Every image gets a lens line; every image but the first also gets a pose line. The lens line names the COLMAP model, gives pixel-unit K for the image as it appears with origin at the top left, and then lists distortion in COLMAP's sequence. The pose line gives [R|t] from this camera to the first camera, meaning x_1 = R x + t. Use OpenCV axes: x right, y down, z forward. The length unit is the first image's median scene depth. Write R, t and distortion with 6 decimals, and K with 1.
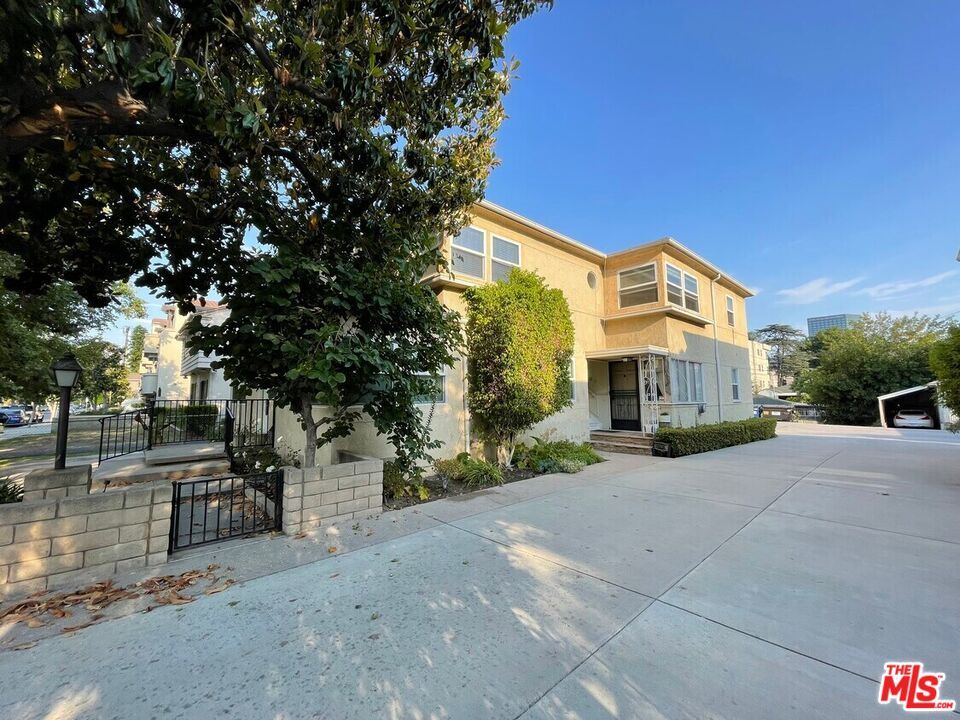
lens RADIAL K [[390.6, 0, 478.7], [0, 390.6, 361.0], [0, 0, 1]] dist [0.000254, -0.000097]
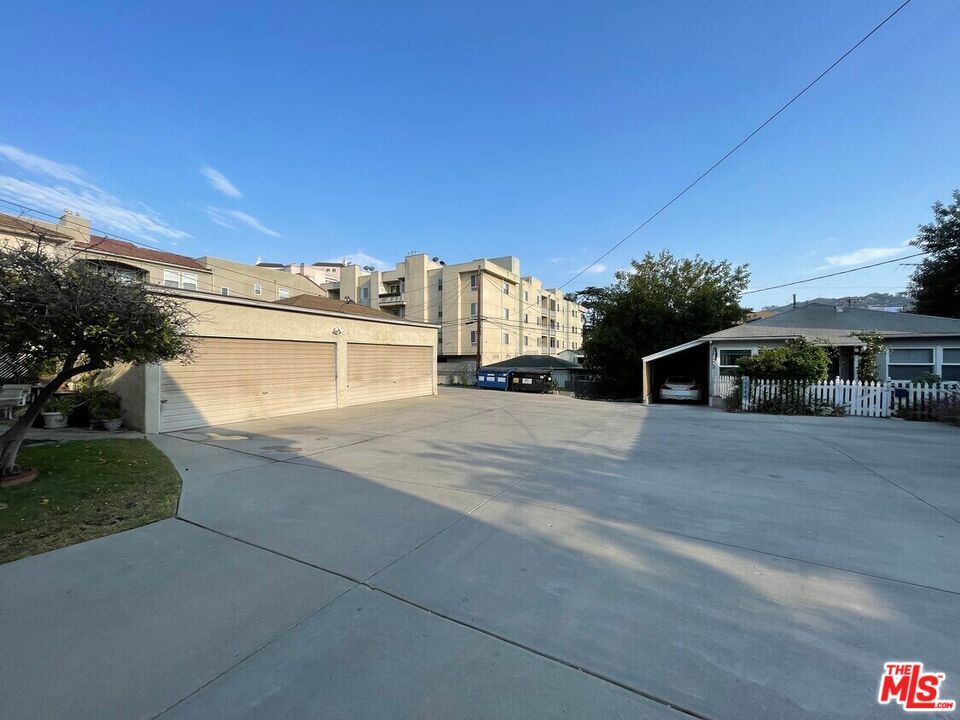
lens RADIAL K [[390.6, 0, 478.7], [0, 390.6, 357.3], [0, 0, 1]] dist [0.000254, -0.000097]
pose [[0.943797, 0.012147, 0.330302, 0.460855], [-0.042670, 0.995440, 0.085316, 0.039559], [-0.327760, -0.094615, 0.940011, 0.399828]]
